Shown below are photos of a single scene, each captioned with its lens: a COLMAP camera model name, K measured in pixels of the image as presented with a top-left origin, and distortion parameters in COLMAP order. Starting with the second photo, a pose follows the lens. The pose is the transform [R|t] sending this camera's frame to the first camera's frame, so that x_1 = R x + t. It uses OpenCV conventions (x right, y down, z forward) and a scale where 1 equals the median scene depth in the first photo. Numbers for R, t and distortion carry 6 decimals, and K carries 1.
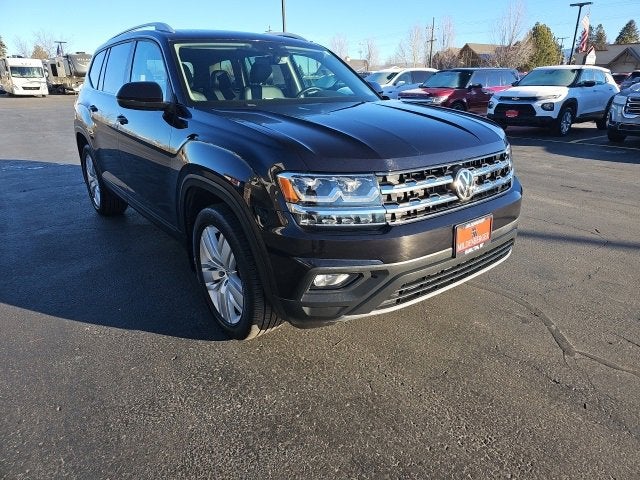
lens RADIAL K [[417.1, 0, 322.0], [0, 417.1, 237.1], [0, 0, 1]] dist [0.055488, -0.044920]
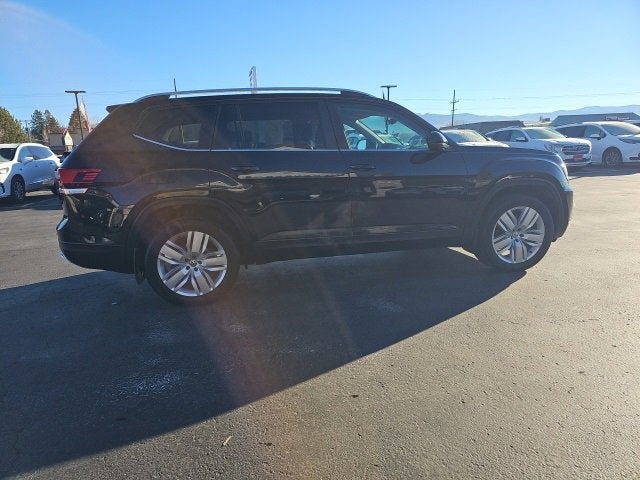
lens RADIAL K [[417.1, 0, 315.8], [0, 417.1, 245.9], [0, 0, 1]] dist [0.055488, -0.044920]
pose [[0.462505, -0.214228, 0.860346, -2.085471], [0.345660, 0.937155, 0.047534, -0.235221], [-0.816461, 0.275403, 0.507489, 0.791060]]
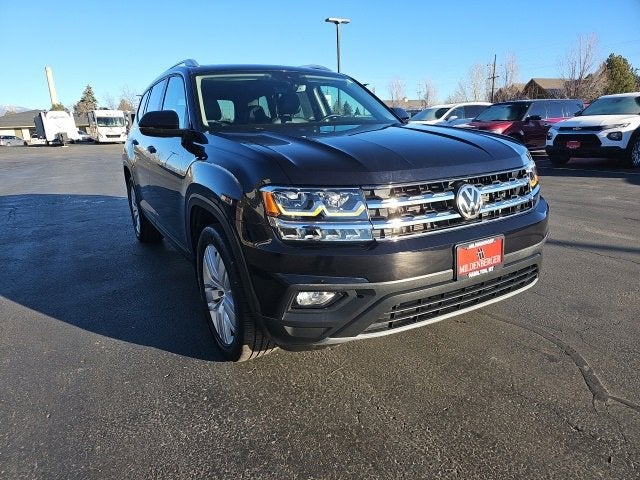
lens RADIAL K [[417.9, 0, 313.3], [0, 417.9, 246.6], [0, 0, 1]] dist [0.047583, -0.036173]
pose [[0.988218, 0.014267, -0.152386, 0.128101], [-0.024837, 0.997397, -0.067687, 0.039050], [0.151024, 0.070674, 0.986001, 0.042486]]
